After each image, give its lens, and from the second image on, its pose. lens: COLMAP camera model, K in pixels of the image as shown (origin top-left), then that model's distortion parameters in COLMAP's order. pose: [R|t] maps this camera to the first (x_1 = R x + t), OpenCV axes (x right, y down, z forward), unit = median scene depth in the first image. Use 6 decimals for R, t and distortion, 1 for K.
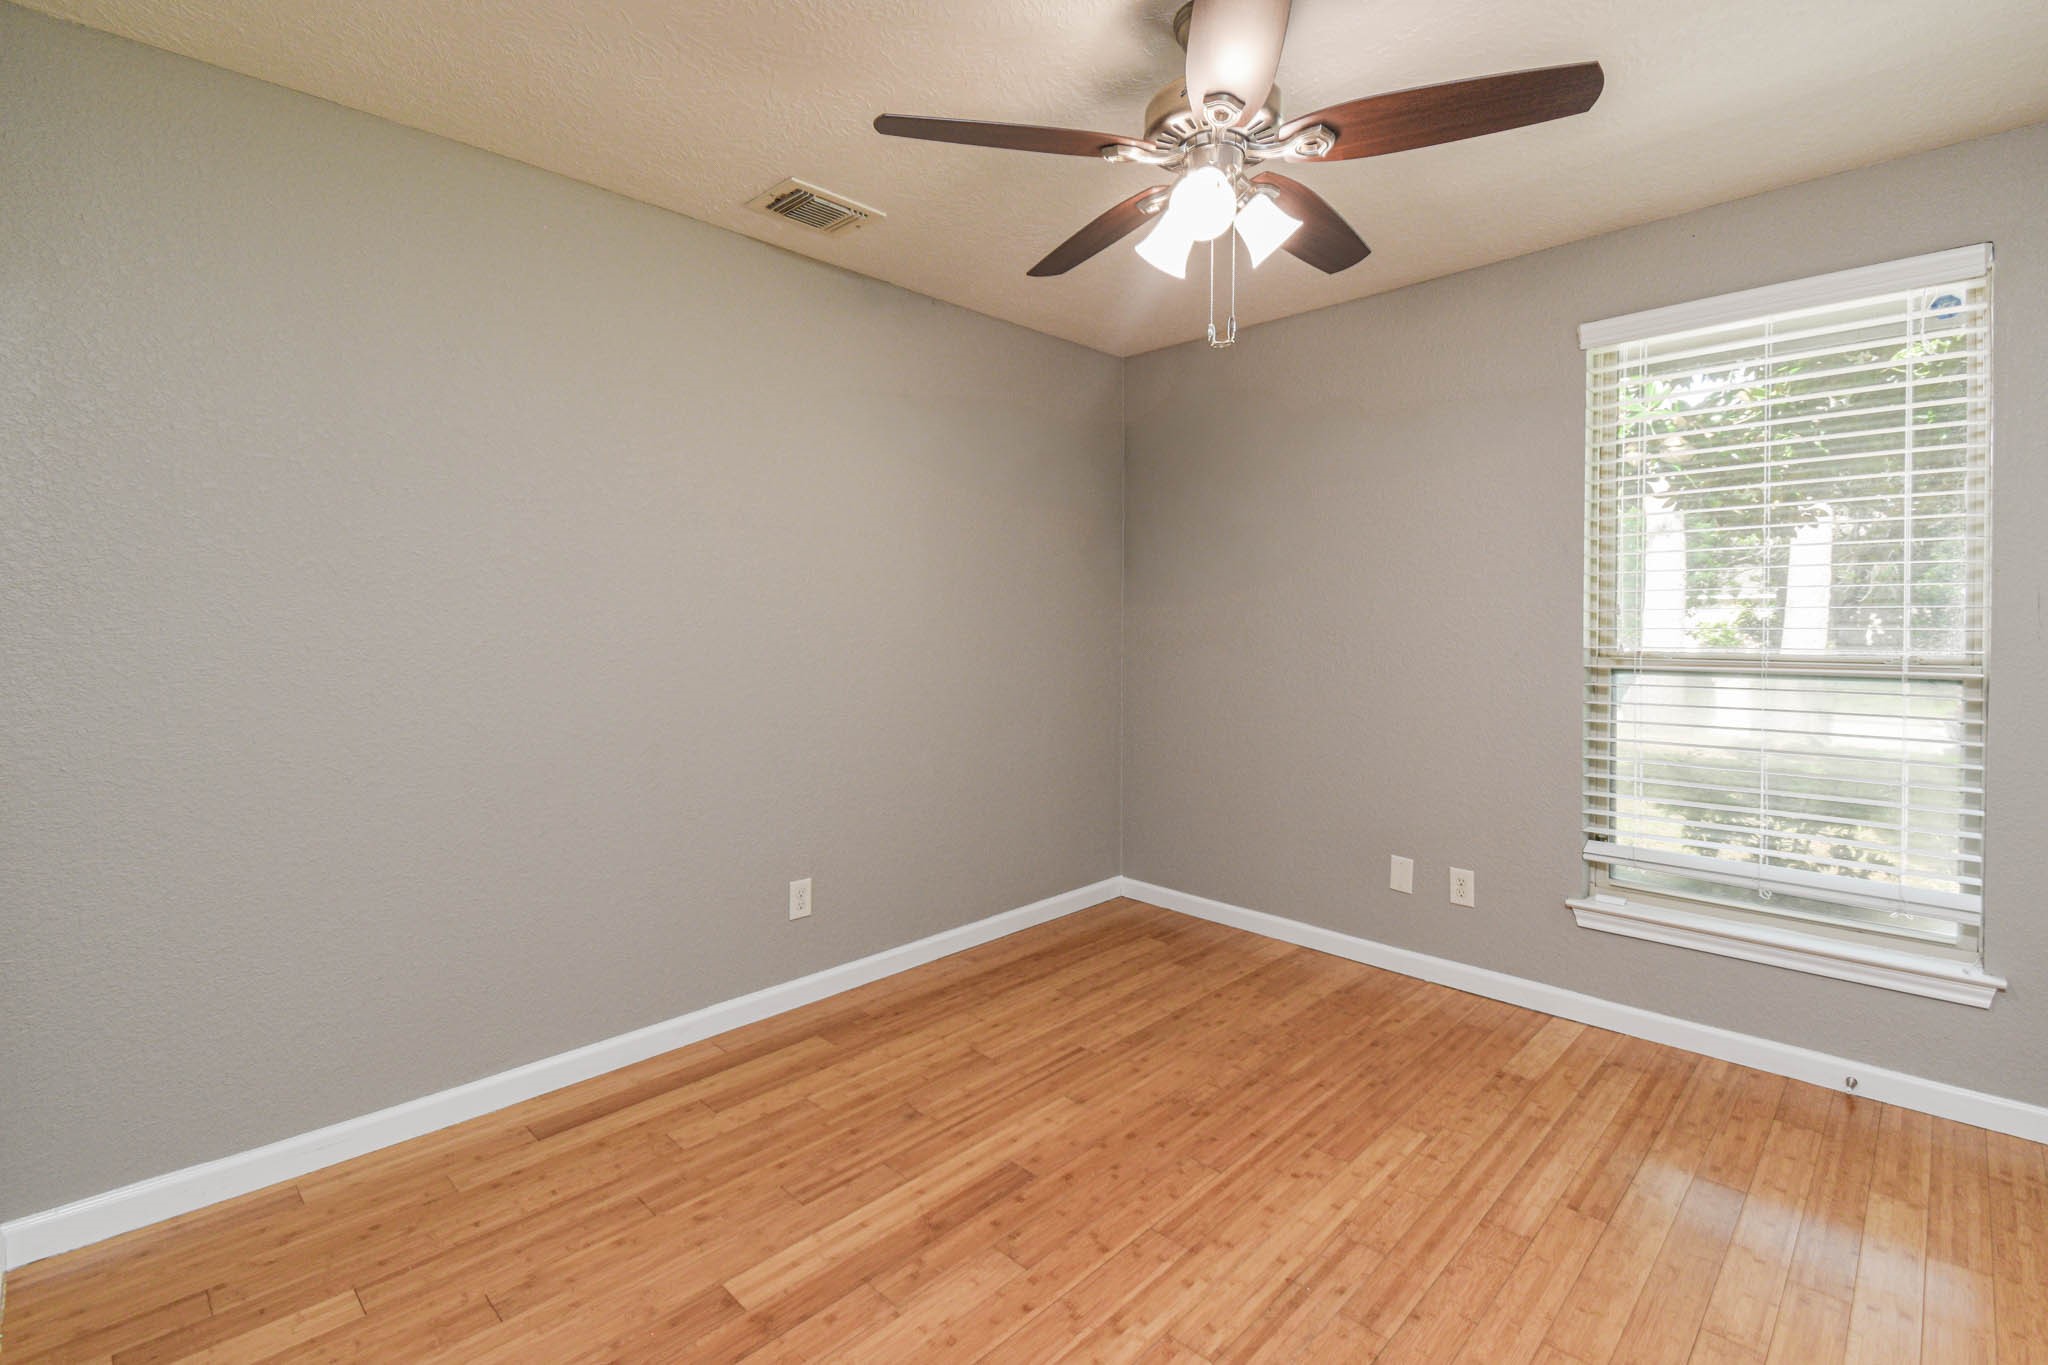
lens RADIAL K [[919.9, 0, 1021.0], [0, 919.9, 697.9], [0, 0, 1]] dist [0.042726, -0.029899]
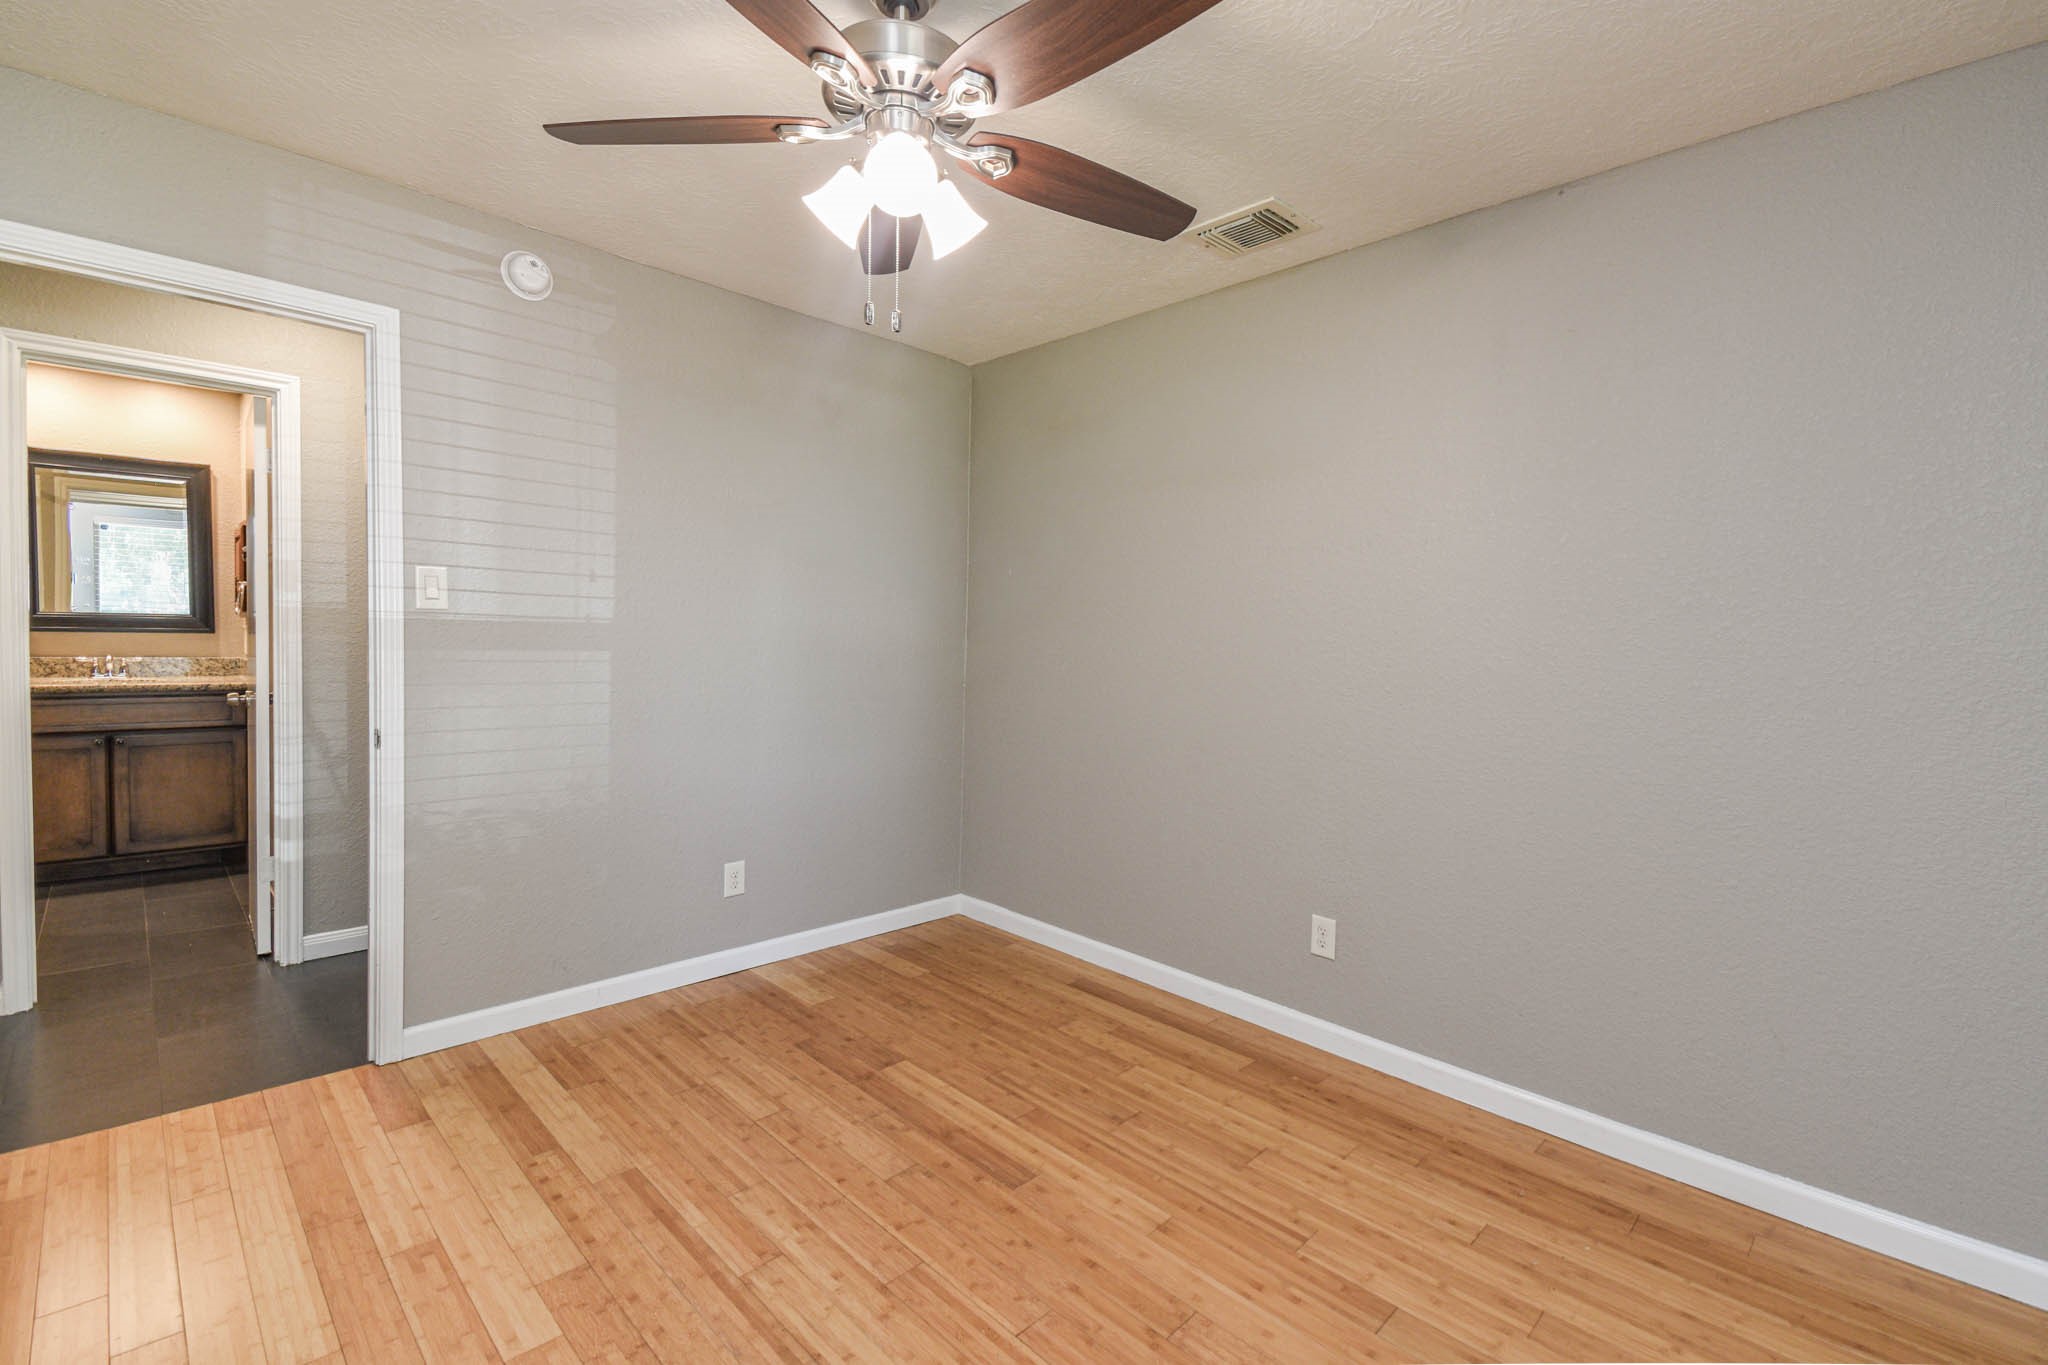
lens RADIAL K [[919.9, 0, 1021.0], [0, 919.9, 697.9], [0, 0, 1]] dist [0.042726, -0.029899]
pose [[-0.022447, 0.068600, -0.997392, 0.907657], [-0.112902, 0.991087, 0.070707, -0.062772], [0.993353, 0.114195, -0.014502, 0.917043]]
